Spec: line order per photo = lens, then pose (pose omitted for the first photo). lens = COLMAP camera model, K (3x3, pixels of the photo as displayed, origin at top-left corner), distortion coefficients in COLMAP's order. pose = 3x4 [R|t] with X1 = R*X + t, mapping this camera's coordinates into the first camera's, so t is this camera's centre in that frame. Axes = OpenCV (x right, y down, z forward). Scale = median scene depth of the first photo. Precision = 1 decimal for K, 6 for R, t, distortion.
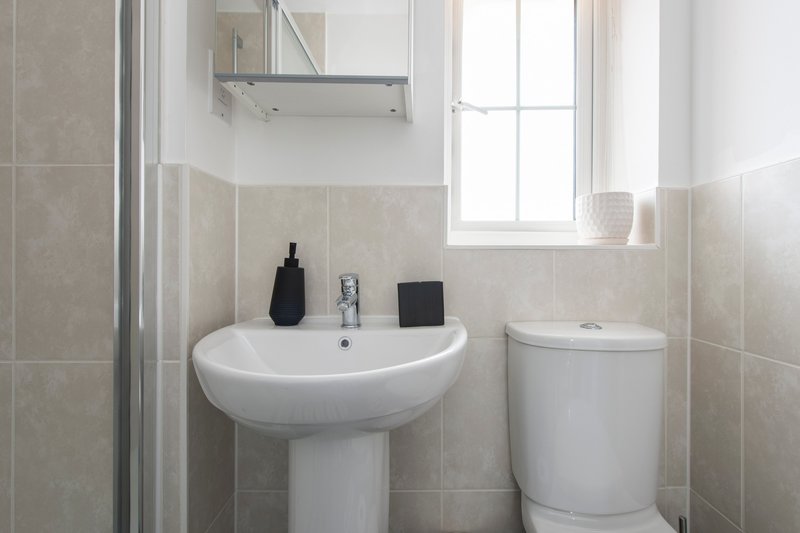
lens RADIAL K [[331.6, 0, 400.0], [0, 331.6, 266.5], [0, 0, 1]] dist [-0.000819, -0.000335]
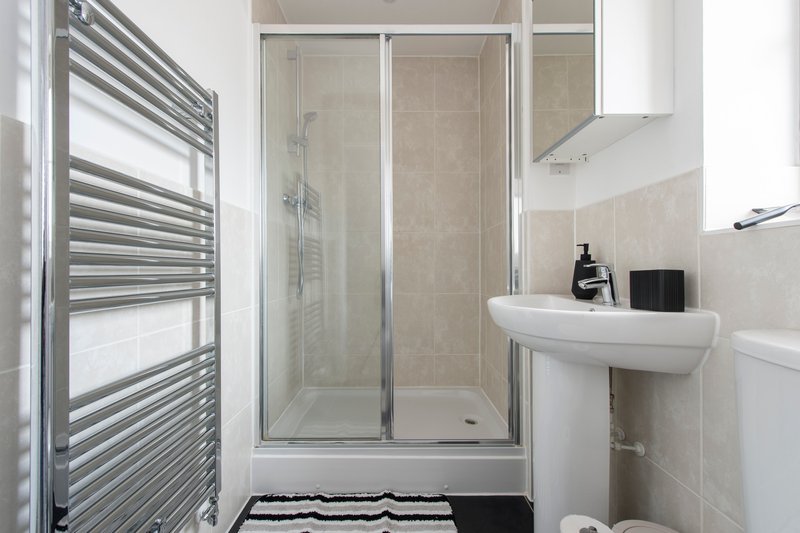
lens RADIAL K [[331.6, 0, 400.0], [0, 331.6, 266.5], [0, 0, 1]] dist [-0.000819, -0.000335]
pose [[-0.004233, -0.008838, -0.999952, 1.067183], [0.003622, 0.999954, -0.008854, 0.036900], [0.999984, -0.003660, -0.004201, 0.168835]]
